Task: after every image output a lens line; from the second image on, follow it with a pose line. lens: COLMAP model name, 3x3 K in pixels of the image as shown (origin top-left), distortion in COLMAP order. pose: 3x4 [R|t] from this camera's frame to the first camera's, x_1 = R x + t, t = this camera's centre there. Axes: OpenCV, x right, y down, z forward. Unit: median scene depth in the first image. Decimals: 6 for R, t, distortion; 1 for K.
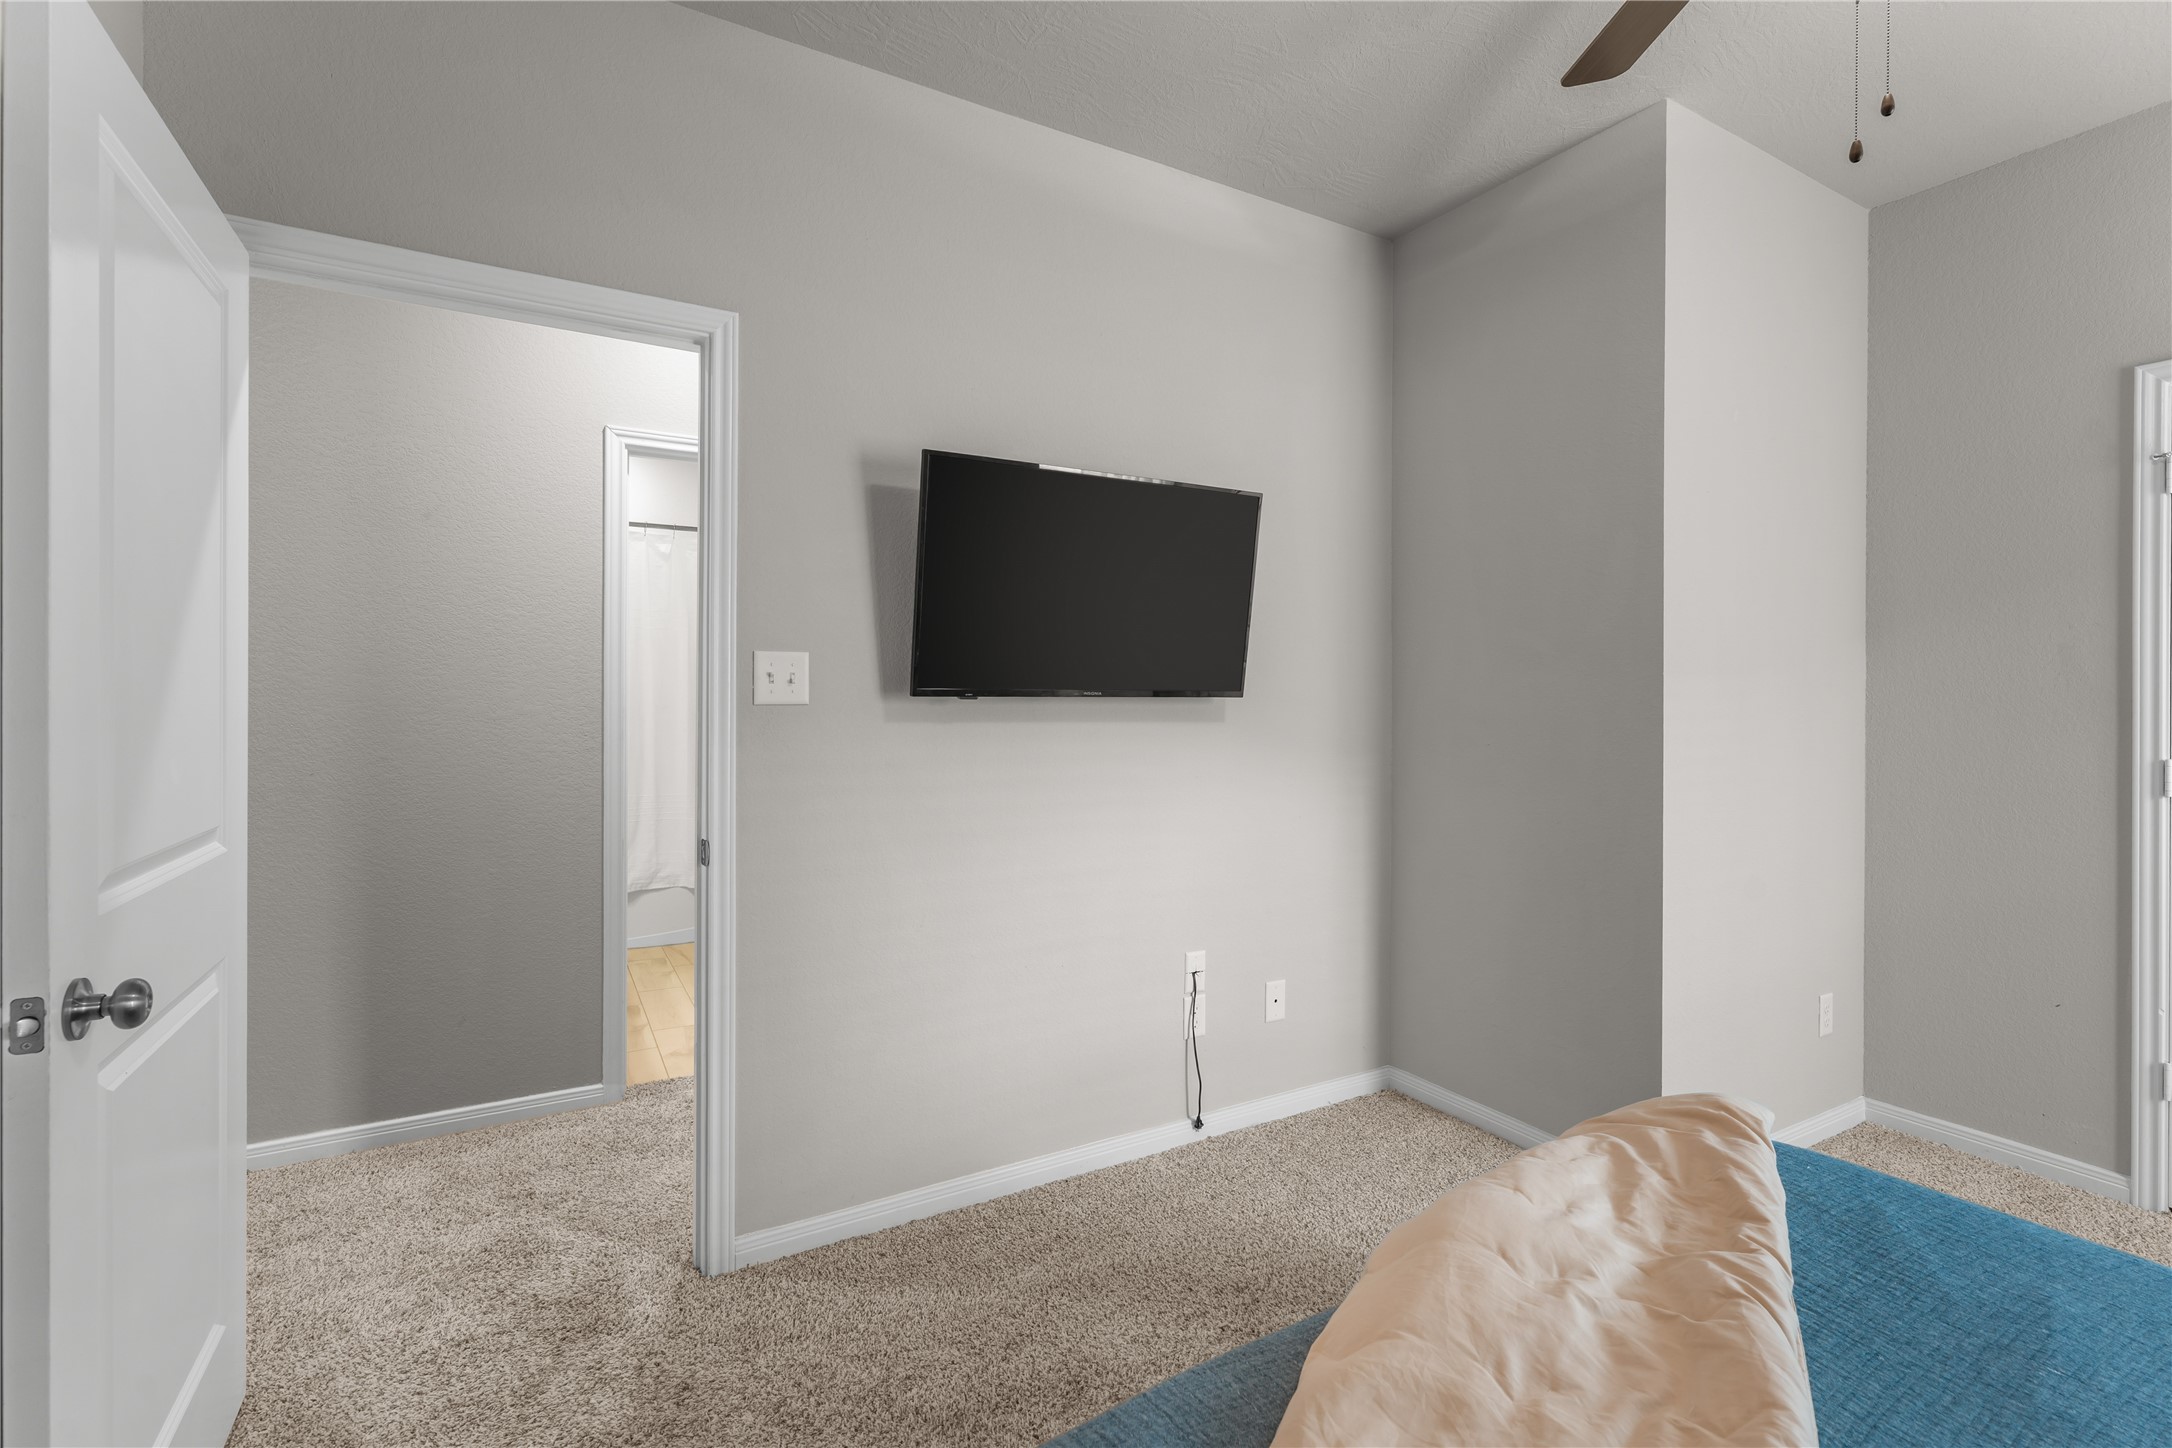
lens RADIAL K [[971.9, 0, 1086.0], [0, 971.9, 724.0], [0, 0, 1]] dist [-0.000537, -0.000058]
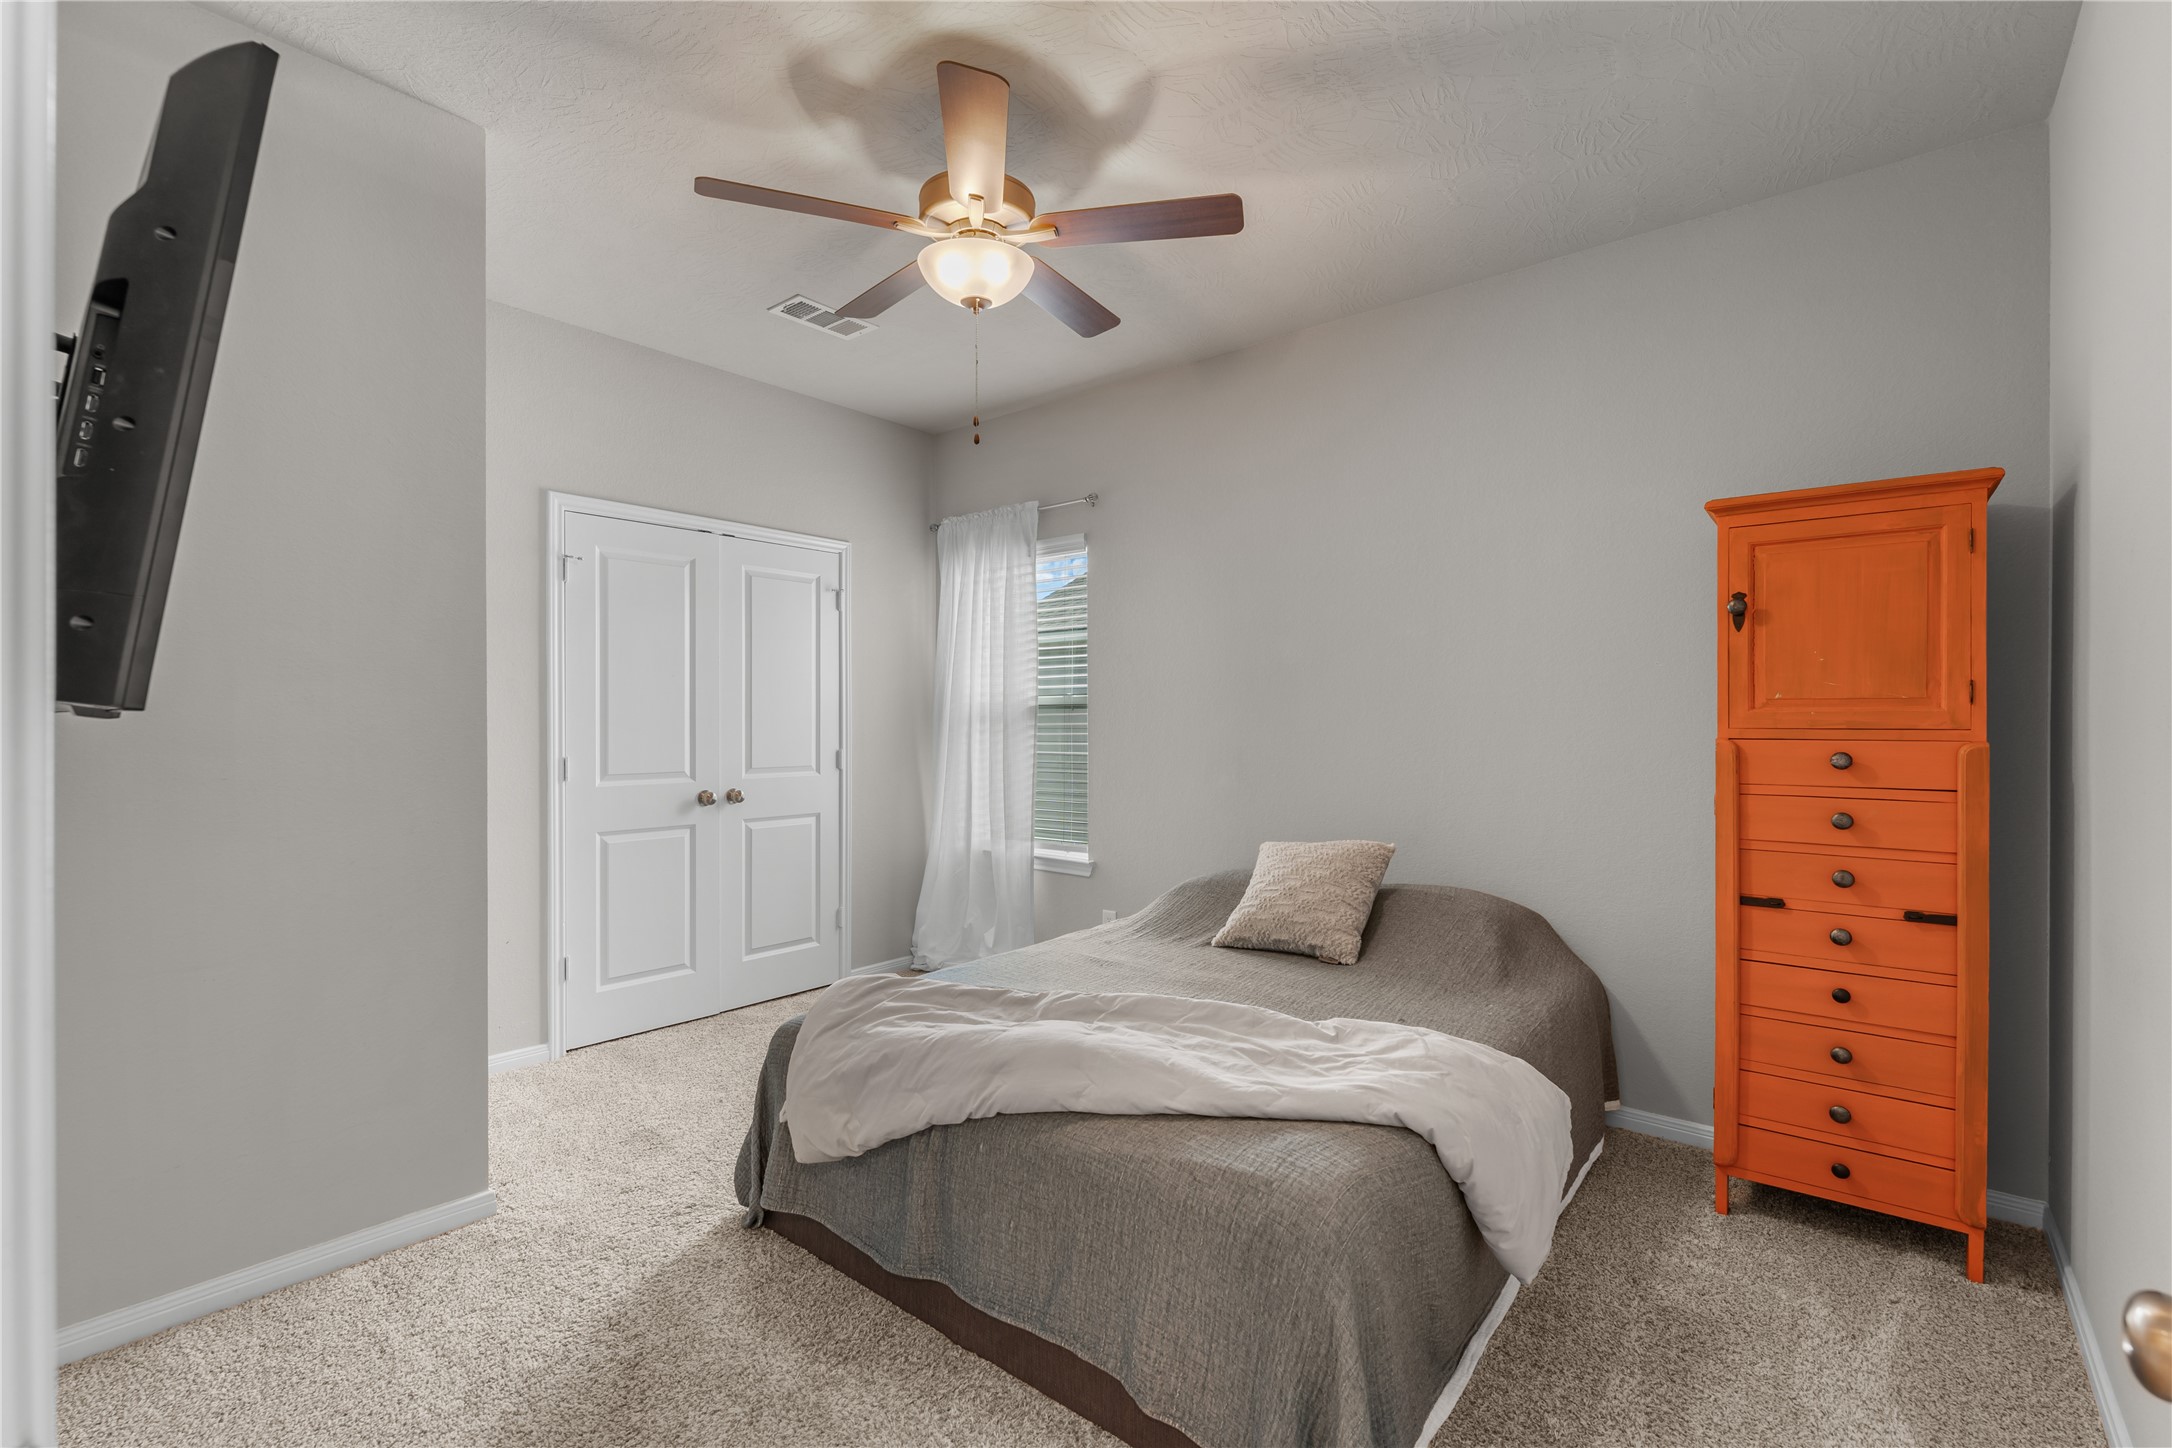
lens RADIAL K [[971.9, 0, 1086.0], [0, 971.9, 724.0], [0, 0, 1]] dist [-0.000537, -0.000058]
pose [[-0.366539, -0.006696, 0.930379, -0.591836], [0.011570, 0.999864, 0.011754, -0.022177], [-0.930331, 0.015073, -0.366412, 0.790406]]
